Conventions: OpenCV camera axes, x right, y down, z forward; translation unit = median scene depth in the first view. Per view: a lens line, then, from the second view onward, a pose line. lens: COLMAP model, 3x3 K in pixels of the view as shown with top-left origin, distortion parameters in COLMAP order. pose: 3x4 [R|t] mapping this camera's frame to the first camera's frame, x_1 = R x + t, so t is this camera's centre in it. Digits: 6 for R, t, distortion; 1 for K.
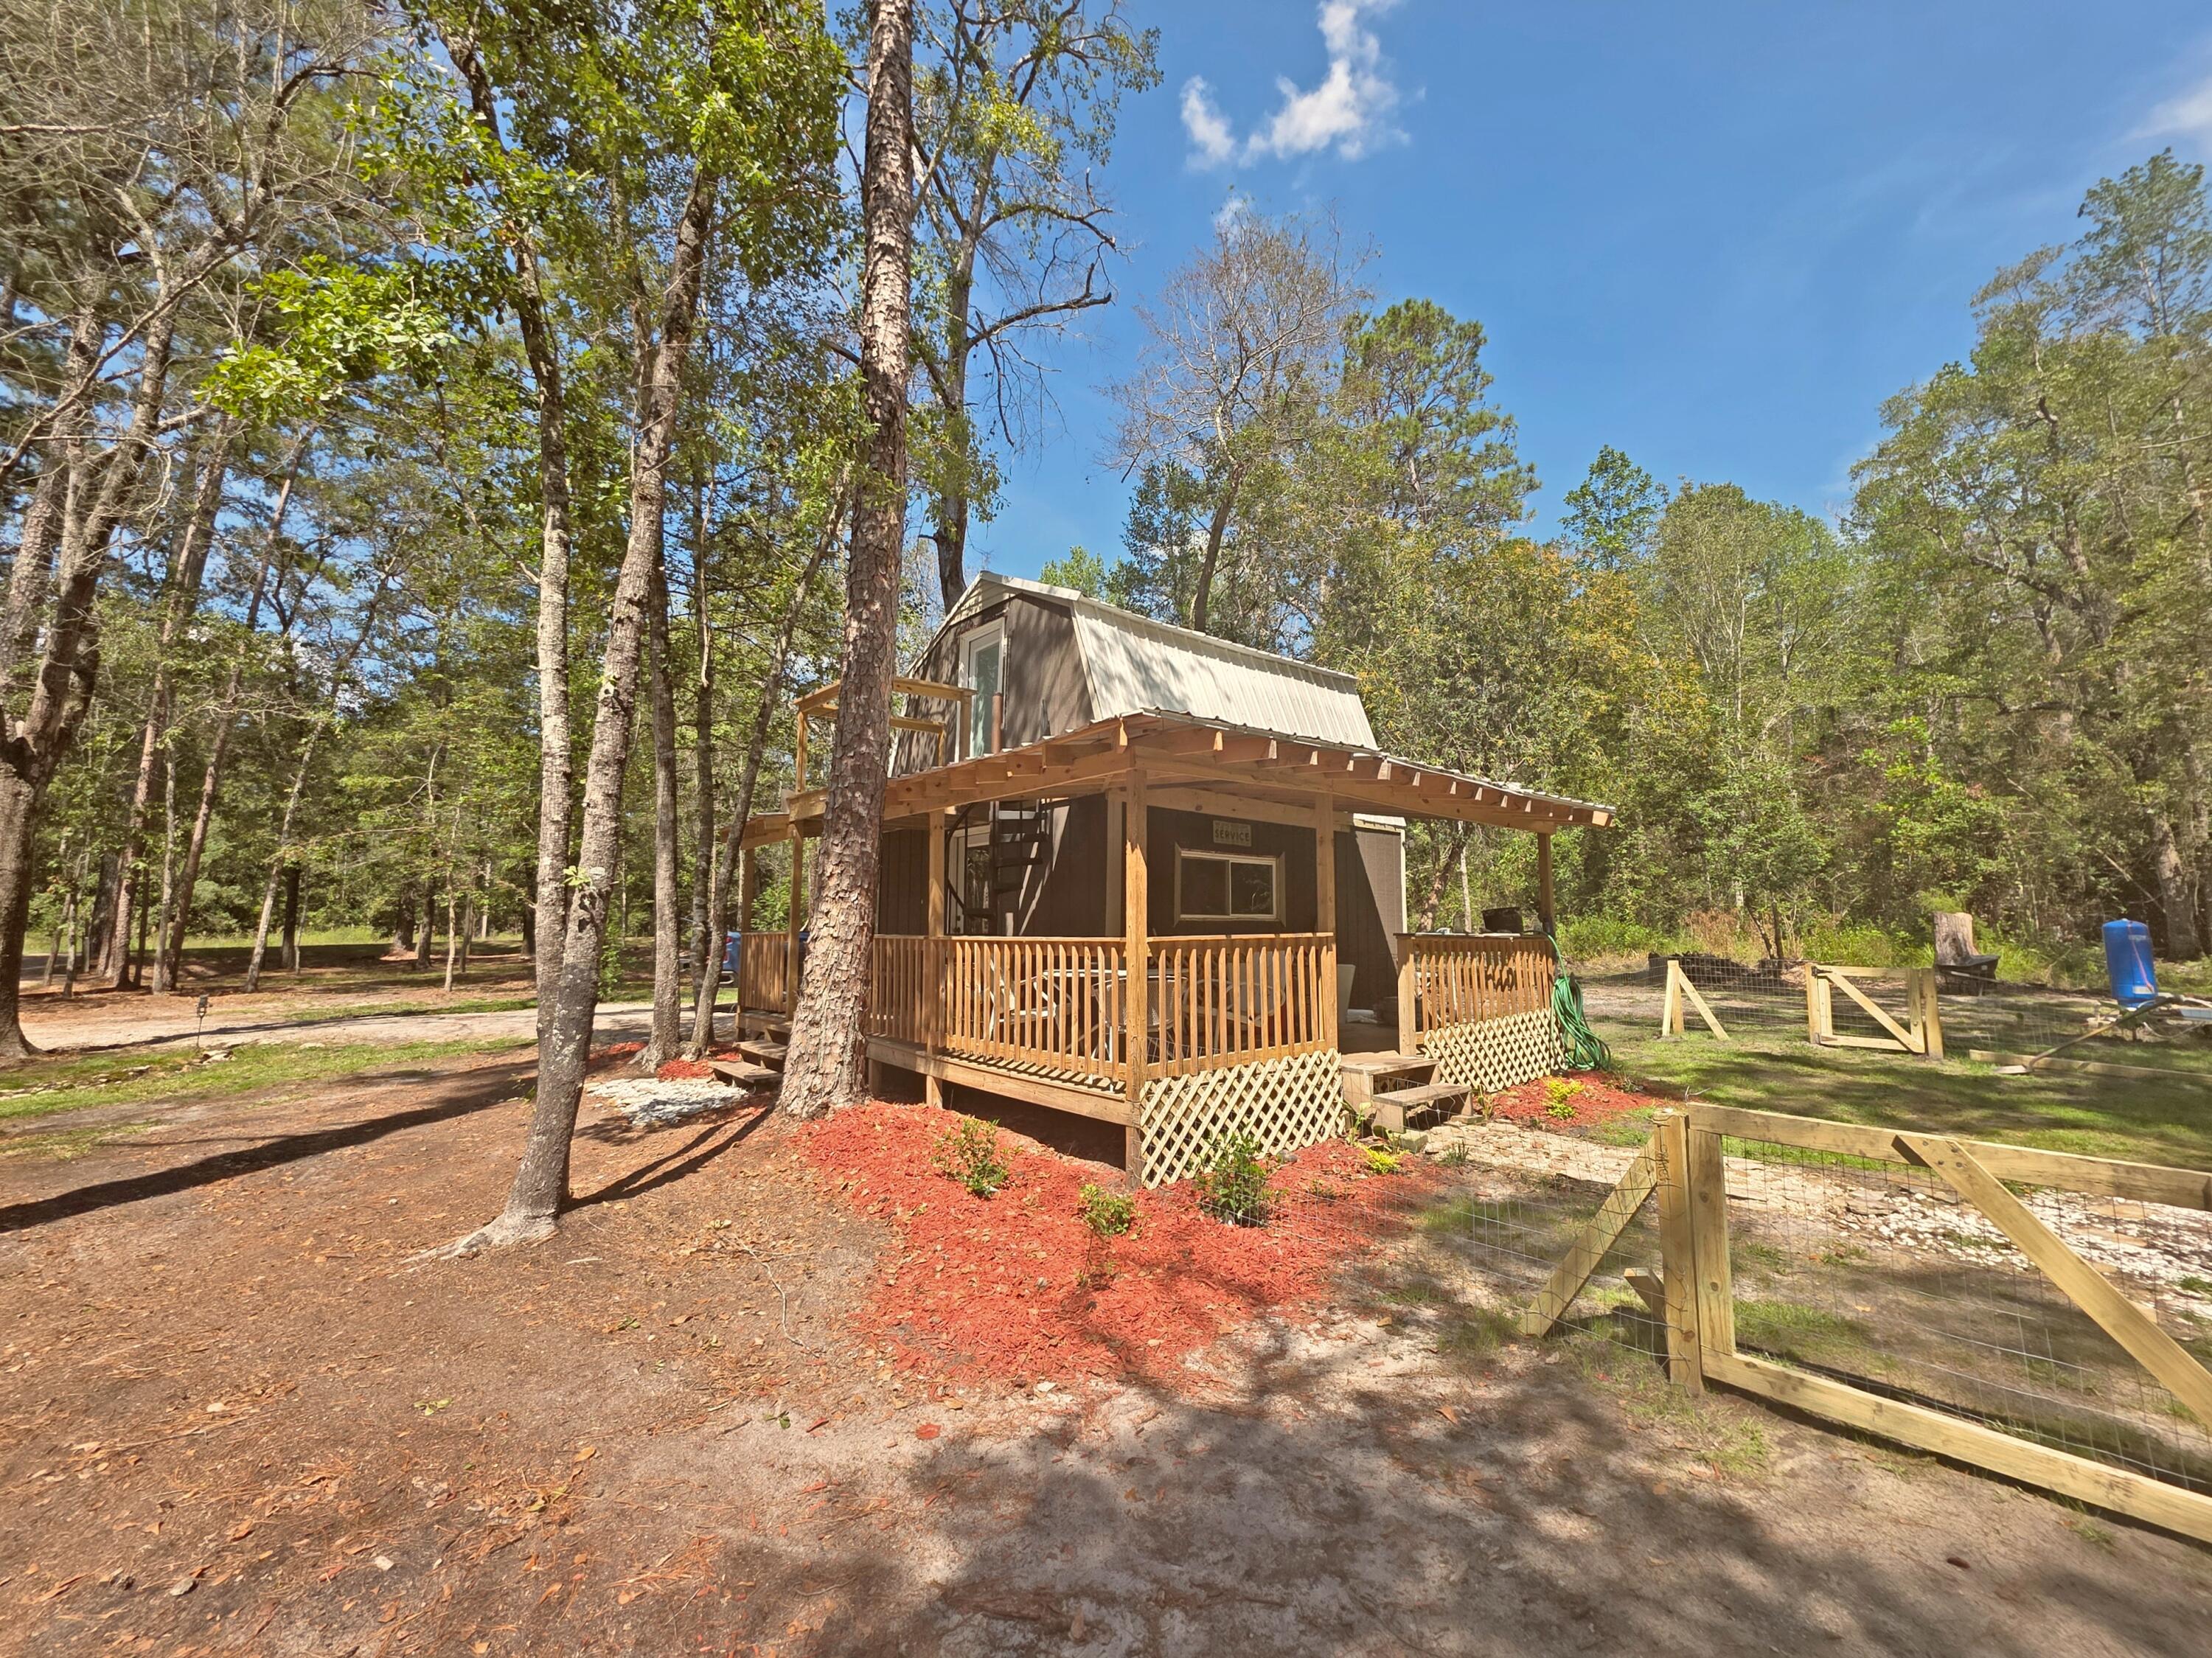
lens RADIAL K [[915.2, 0, 1106.0], [0, 915.2, 829.0], [0, 0, 1]] dist [0.000970, 0.000087]
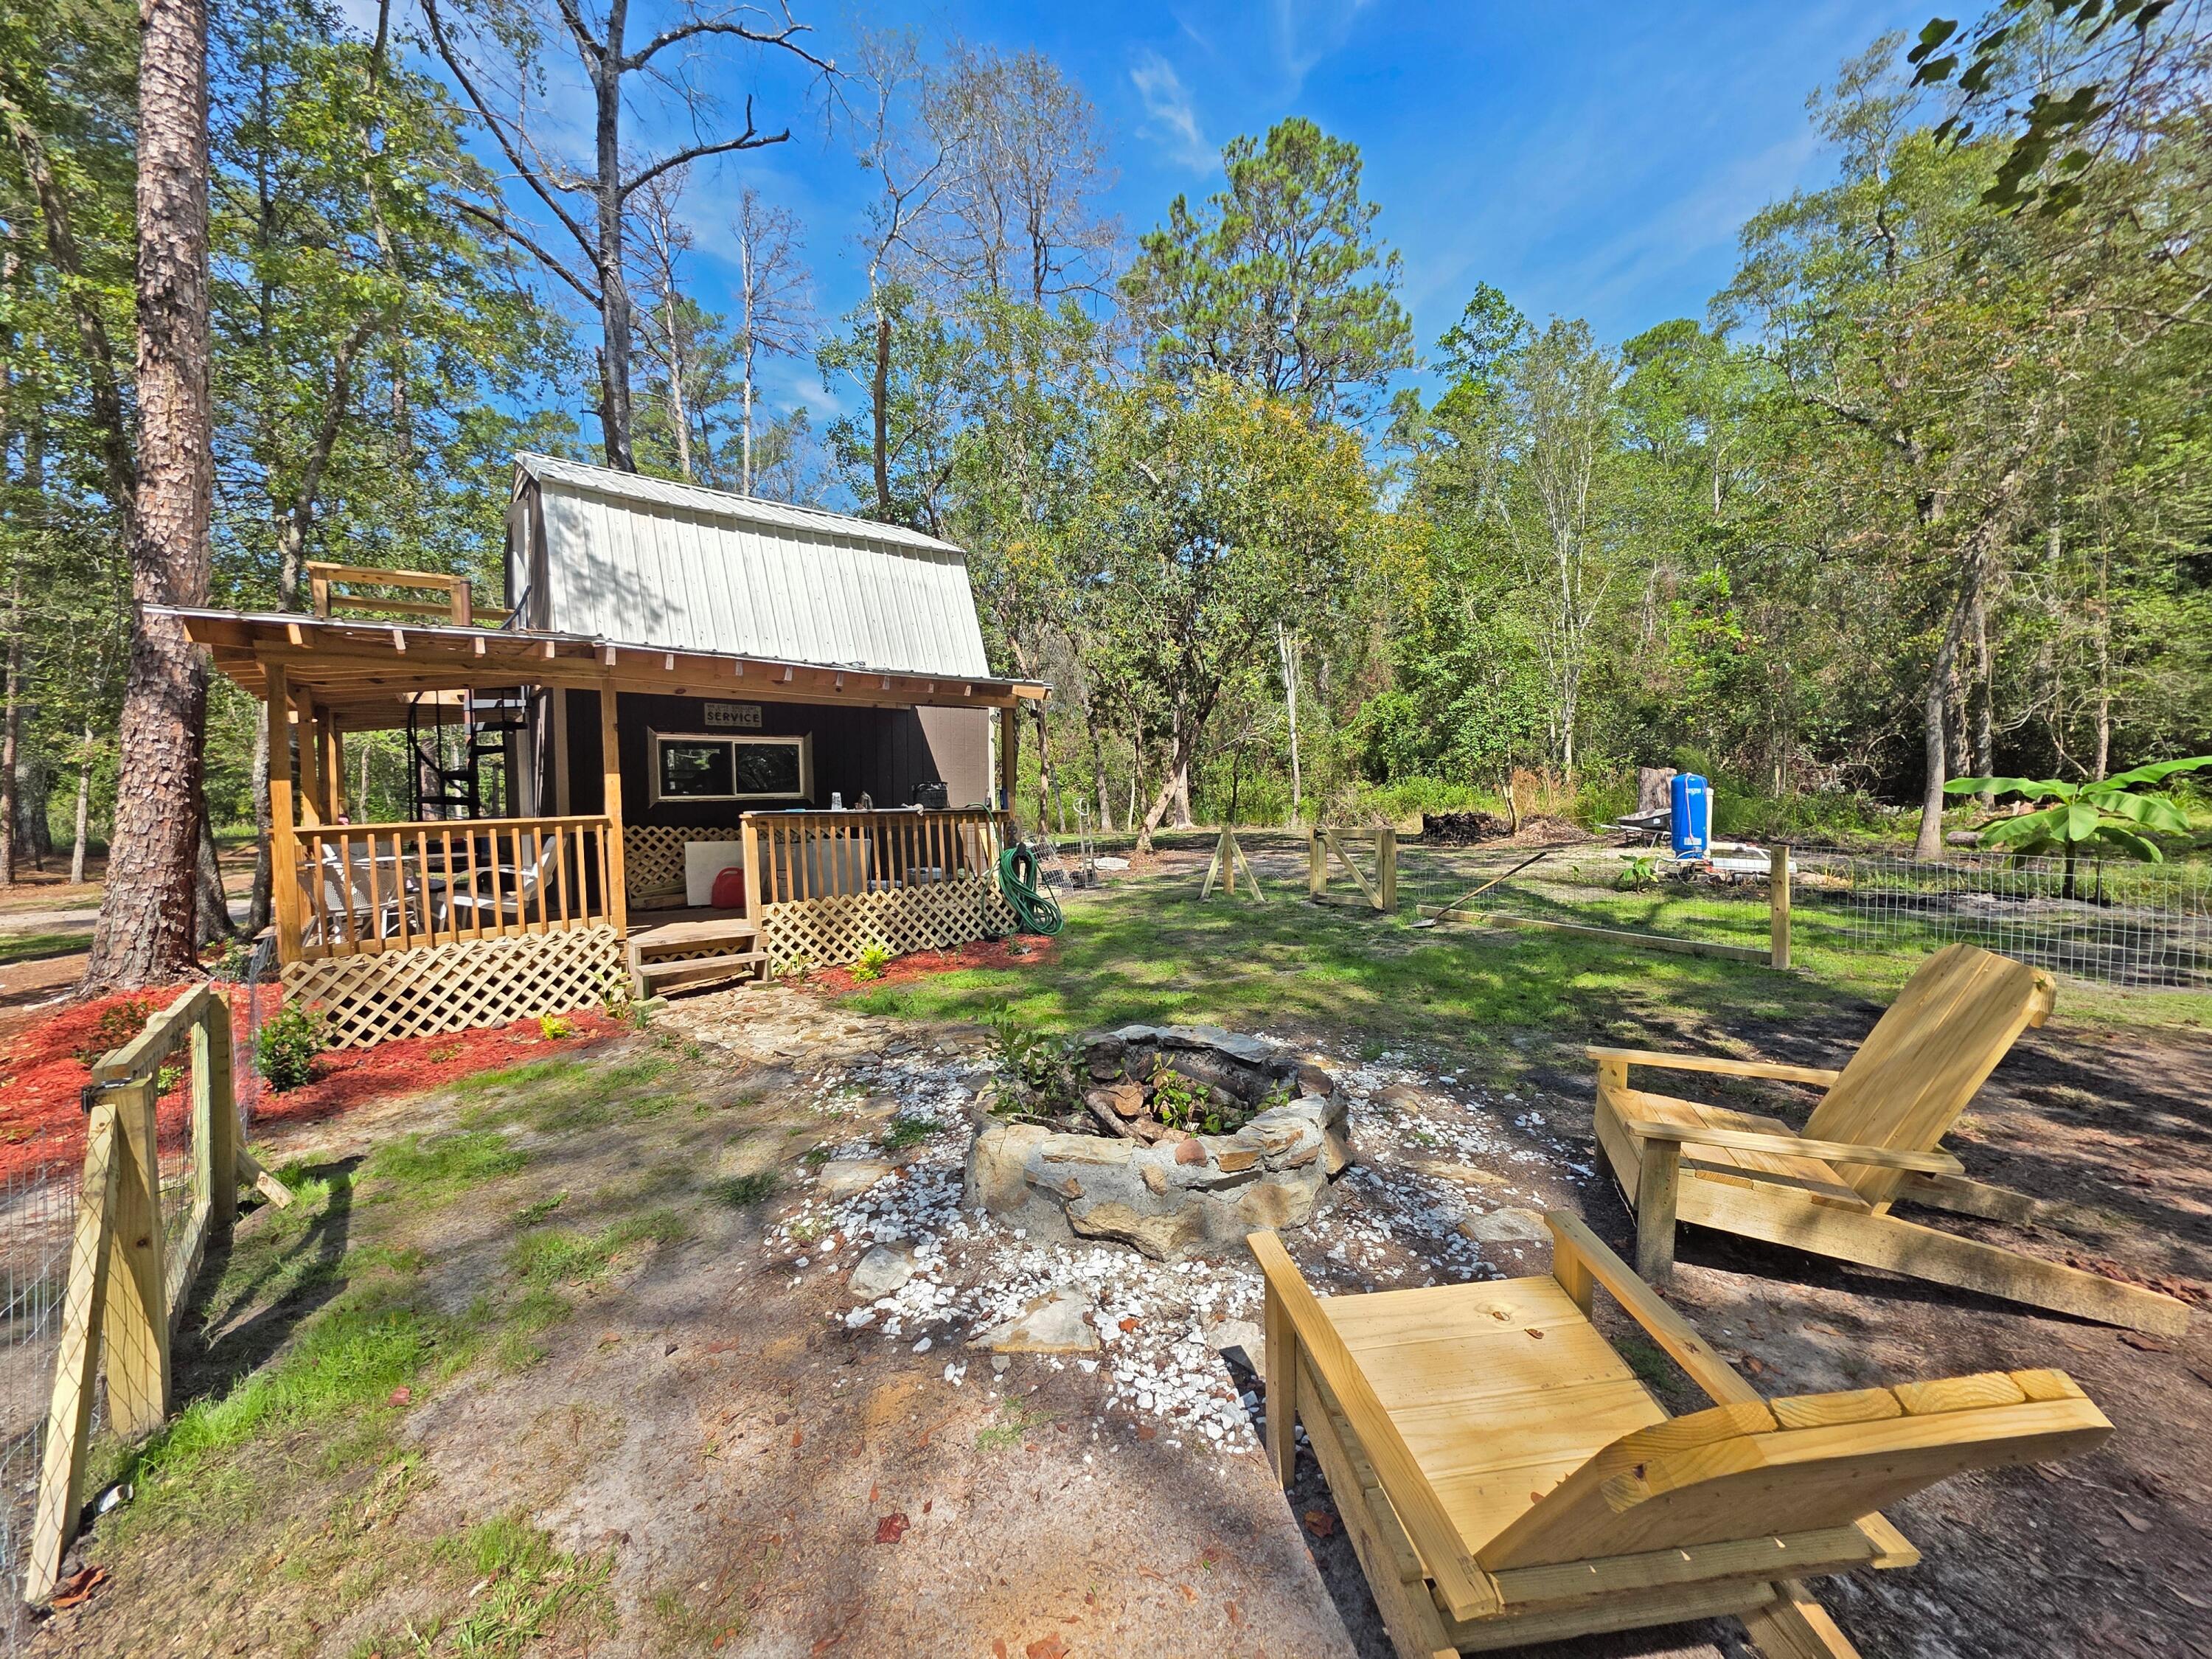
lens RADIAL K [[893.9, 0, 1106.0], [0, 893.9, 829.5], [0, 0, 1]] dist [0.000782, -0.000048]
pose [[0.999553, -0.027112, -0.012598, 0.725270], [0.028621, 0.989562, 0.141237, 0.003350], [0.008638, -0.141534, 0.989896, 0.000506]]
